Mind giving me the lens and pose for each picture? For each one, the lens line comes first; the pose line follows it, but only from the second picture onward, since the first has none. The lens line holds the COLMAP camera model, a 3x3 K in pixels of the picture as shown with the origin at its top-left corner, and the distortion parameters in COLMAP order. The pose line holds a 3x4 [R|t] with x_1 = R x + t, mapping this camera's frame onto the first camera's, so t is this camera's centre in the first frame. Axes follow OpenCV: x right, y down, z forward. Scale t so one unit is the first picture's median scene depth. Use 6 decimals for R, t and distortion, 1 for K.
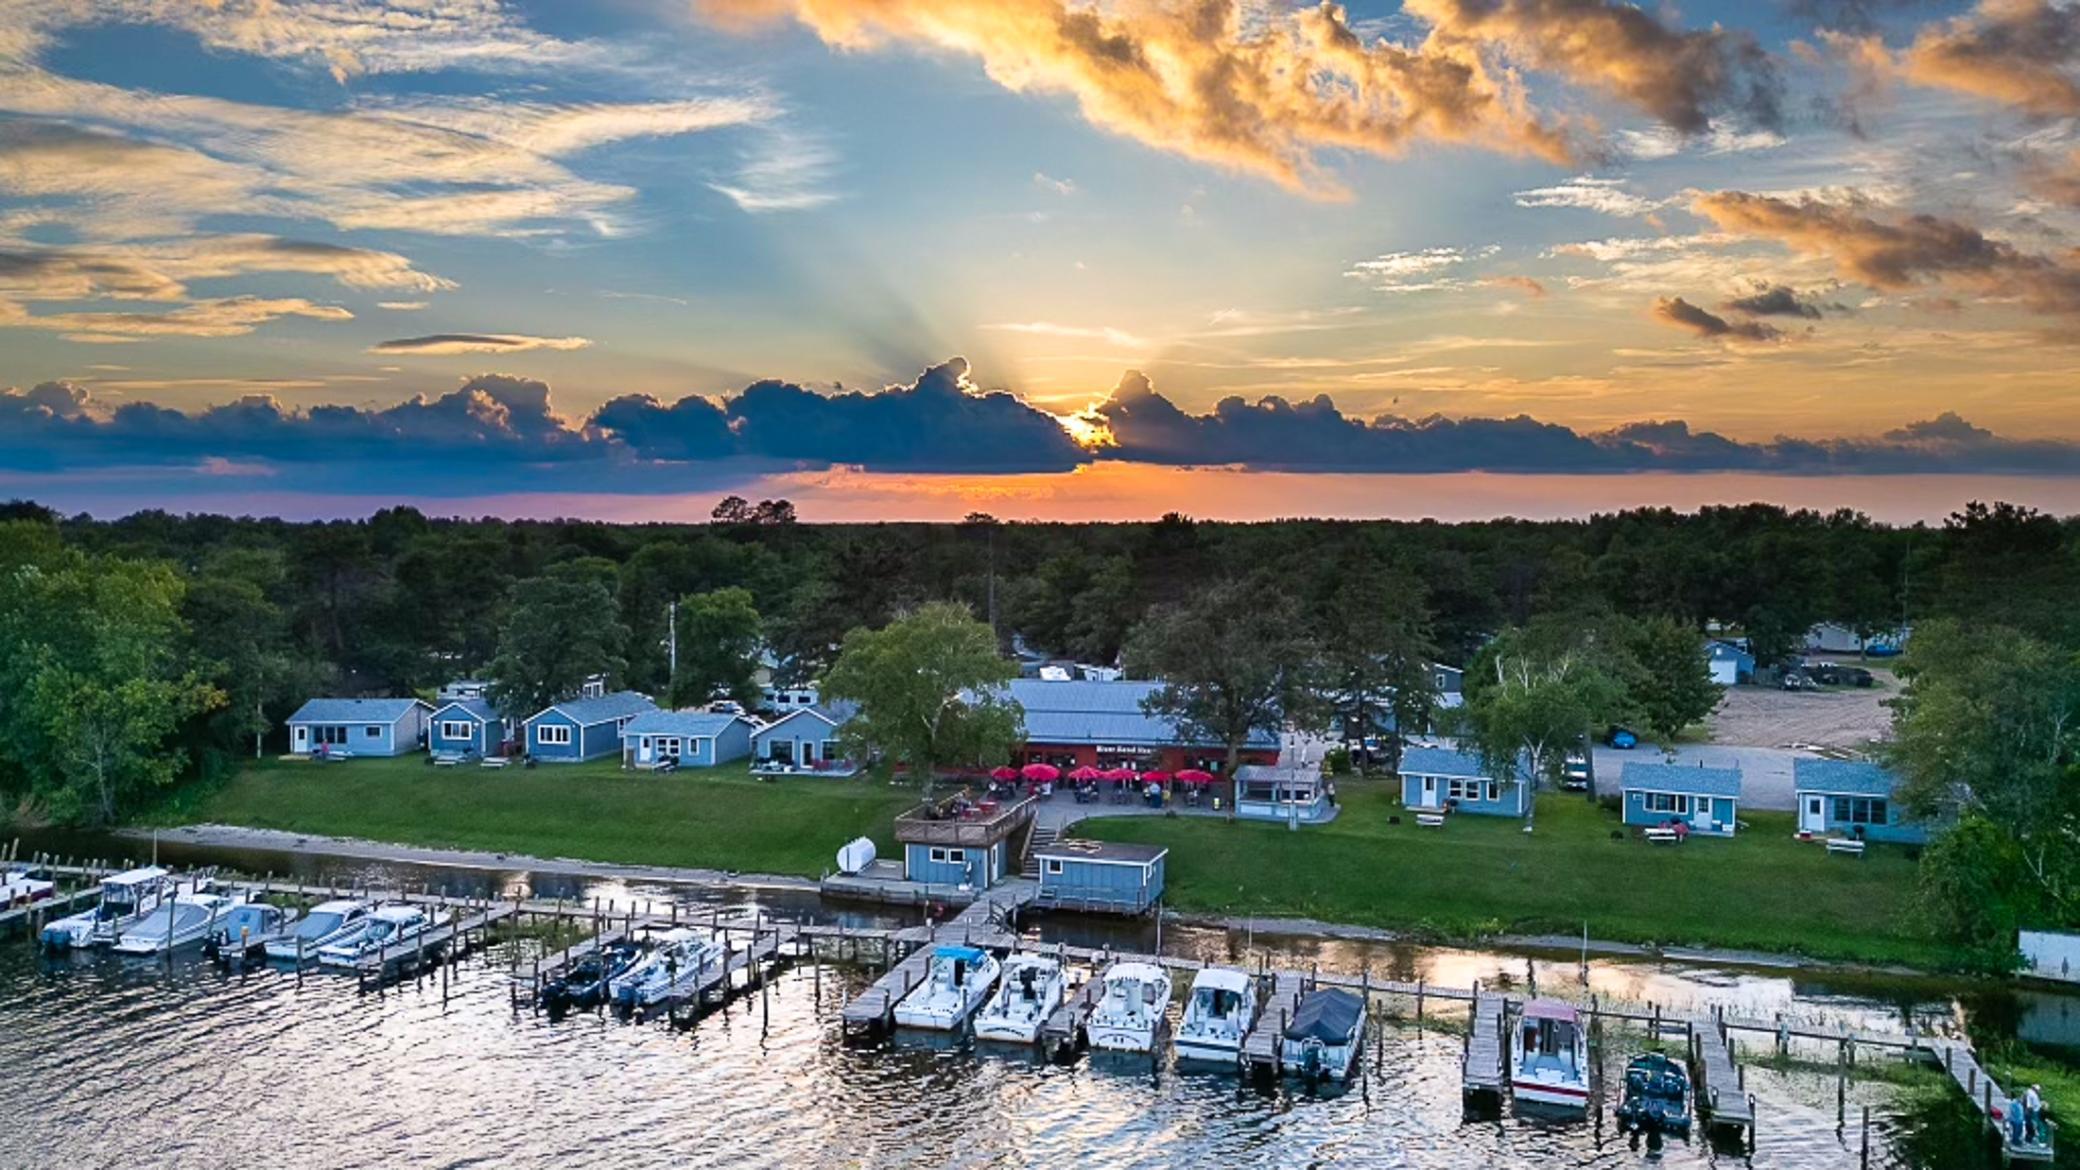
lens RADIAL K [[1679.9, 0, 1040.0], [0, 1679.9, 585.0], [0, 0, 1]] dist [0.055628, -0.000933]
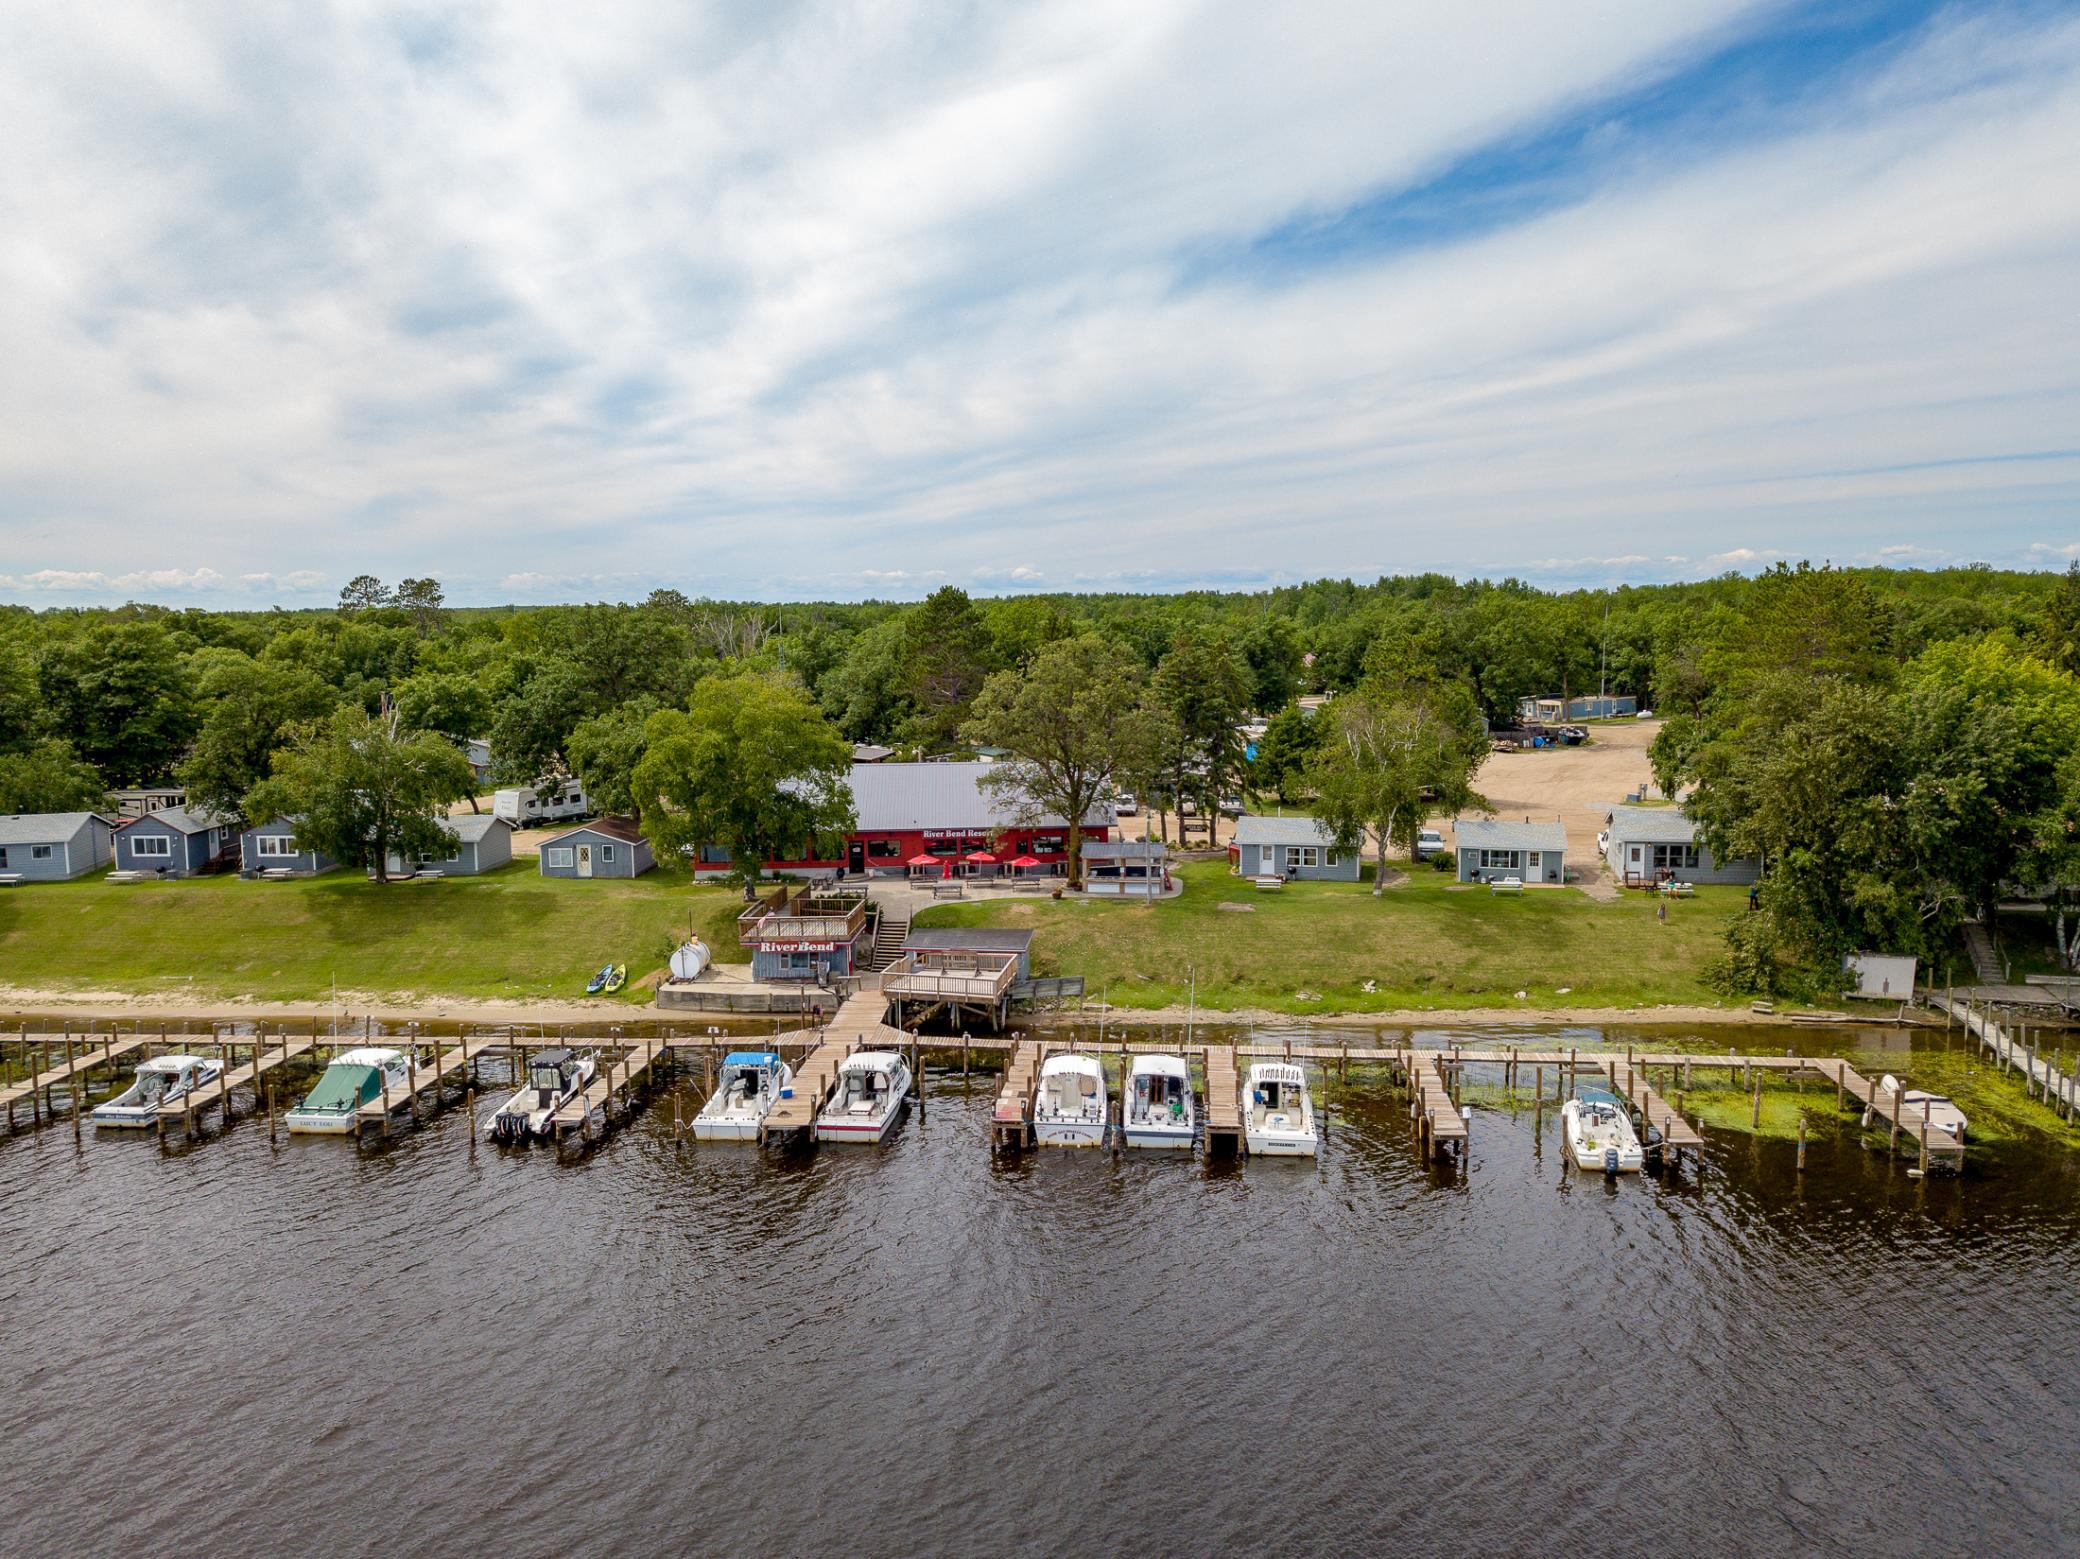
lens RADIAL K [[1687.2, 0, 1040.0], [0, 1687.2, 779.5], [0, 0, 1]] dist [-0.002170, -0.001184]
pose [[0.967748, -0.037641, 0.249091, -0.139170], [0.020754, 0.997326, 0.070077, 0.001734], [-0.251063, -0.062647, 0.965941, 0.069659]]
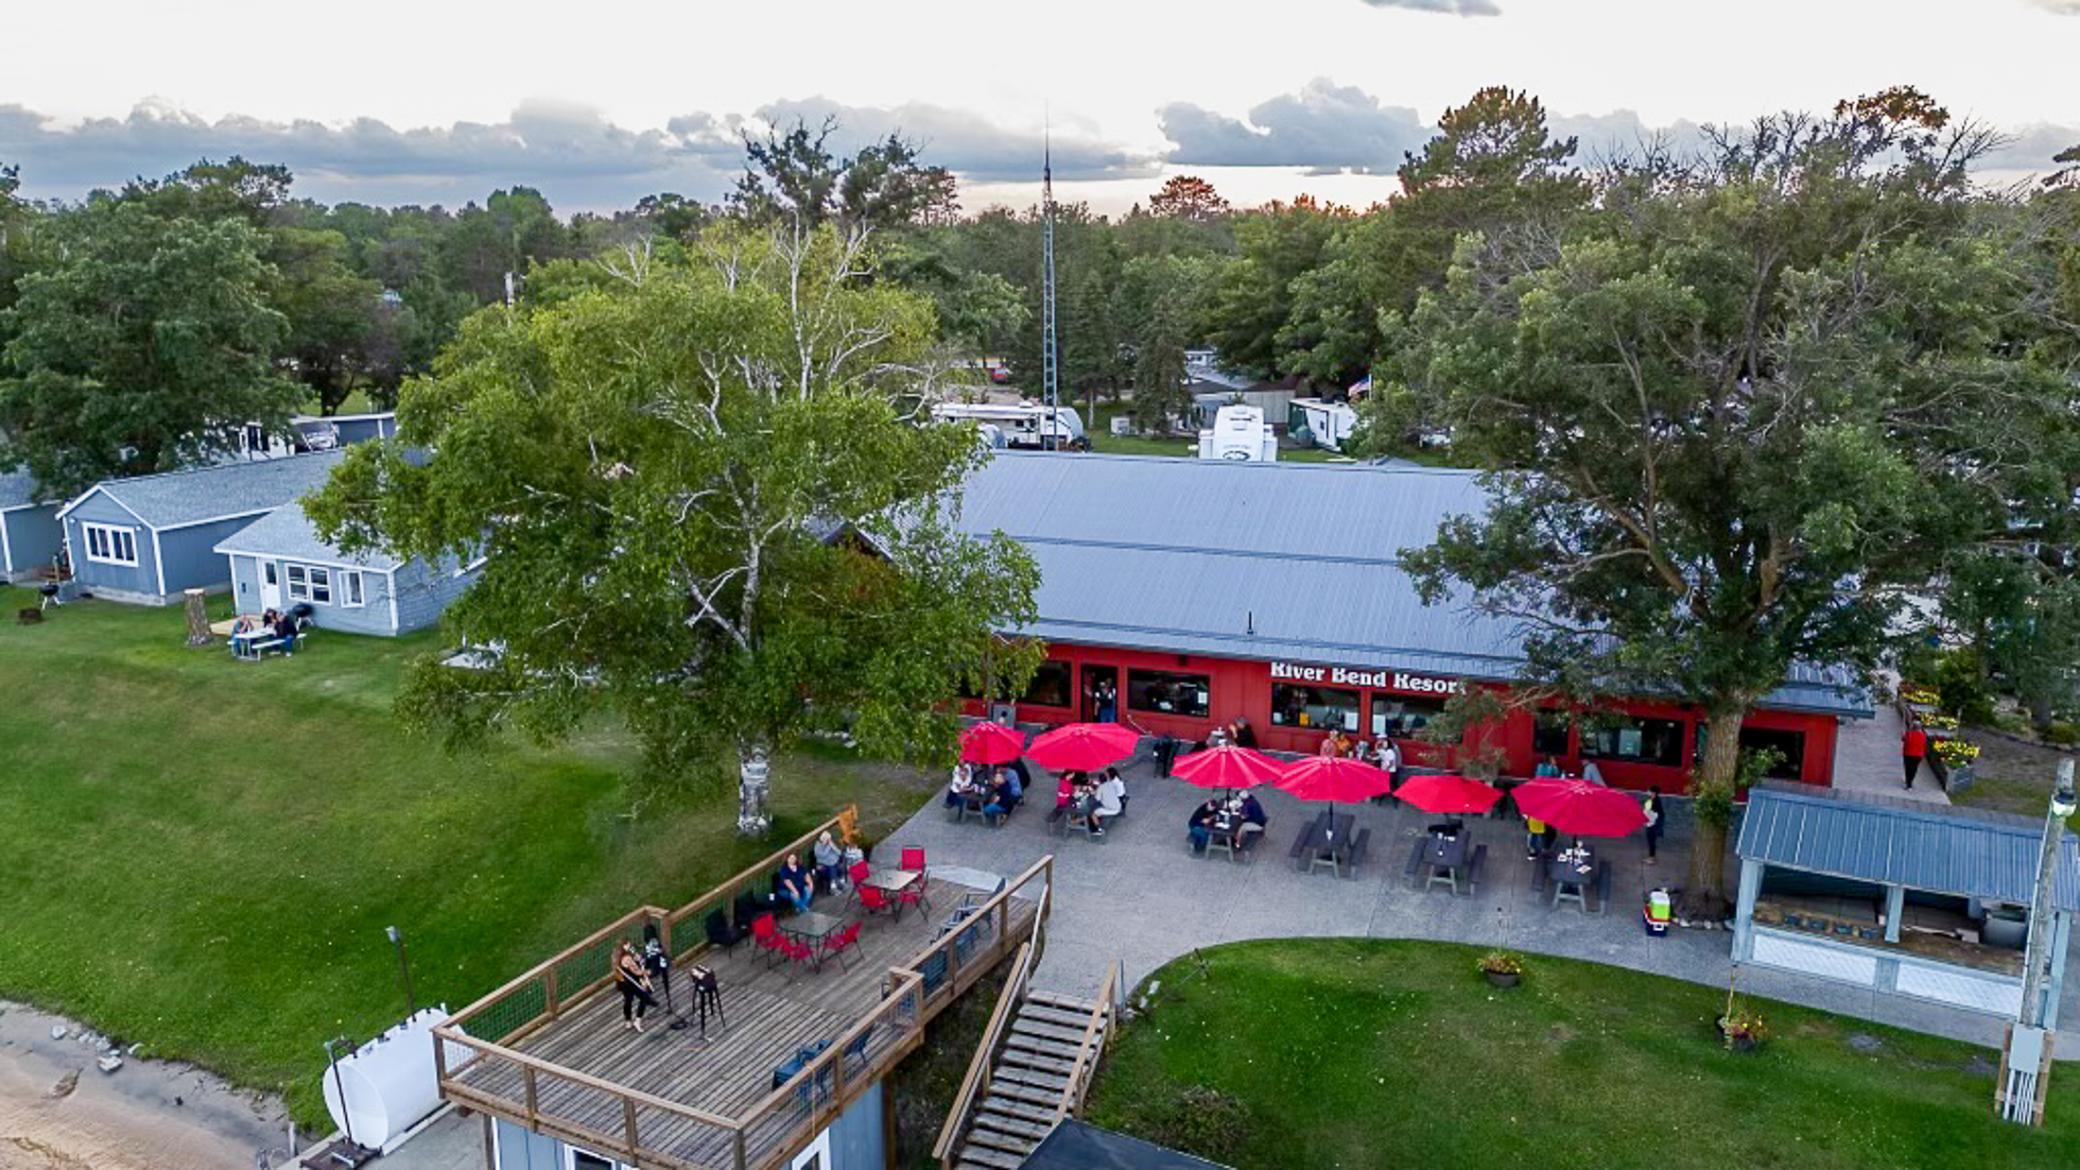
lens RADIAL K [[1679.9, 0, 1040.0], [0, 1679.9, 585.0], [0, 0, 1]] dist [0.055628, -0.000933]
pose [[0.988421, 0.031814, -0.148365, 0.037498], [-0.006498, 0.985752, 0.168080, 0.022137], [0.151598, -0.165170, 0.974544, 0.661490]]
